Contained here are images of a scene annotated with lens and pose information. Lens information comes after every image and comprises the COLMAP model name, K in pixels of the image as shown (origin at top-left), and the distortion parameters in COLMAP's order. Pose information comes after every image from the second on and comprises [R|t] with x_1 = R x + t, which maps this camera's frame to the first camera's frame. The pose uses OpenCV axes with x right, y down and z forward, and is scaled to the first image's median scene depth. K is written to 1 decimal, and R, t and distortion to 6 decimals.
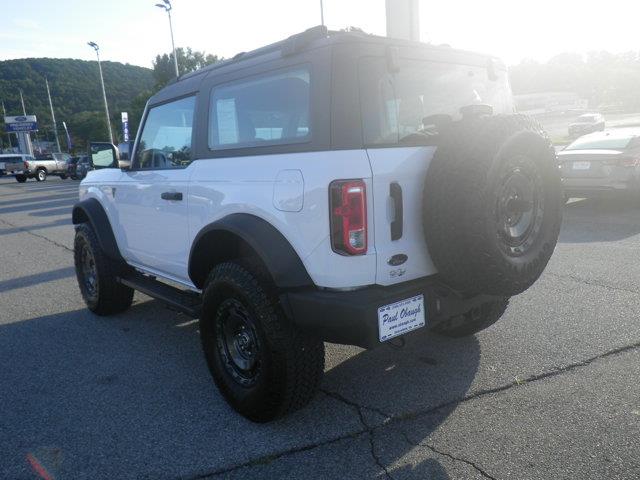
lens RADIAL K [[521.8, 0, 320.0], [0, 521.8, 237.9], [0, 0, 1]] dist [-0.004961, 0.000424]
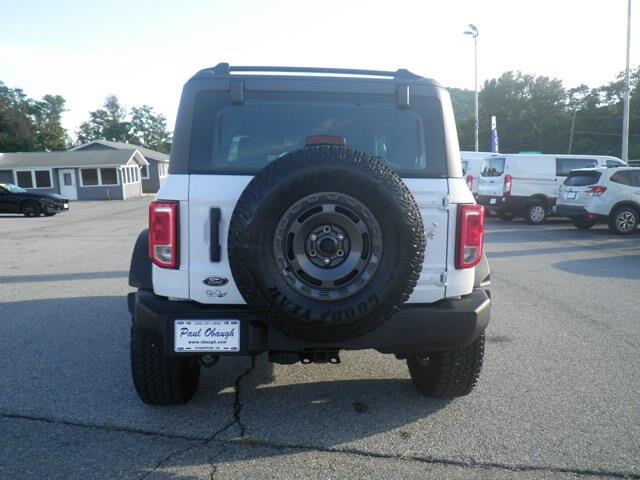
lens RADIAL K [[521.8, 0, 315.2], [0, 521.8, 235.9], [0, 0, 1]] dist [-0.004961, 0.000424]
pose [[0.822616, 0.118170, -0.556183, 0.875752], [-0.143835, 0.989599, -0.002480, -0.073367], [0.550105, 0.082038, 0.831056, 0.226305]]
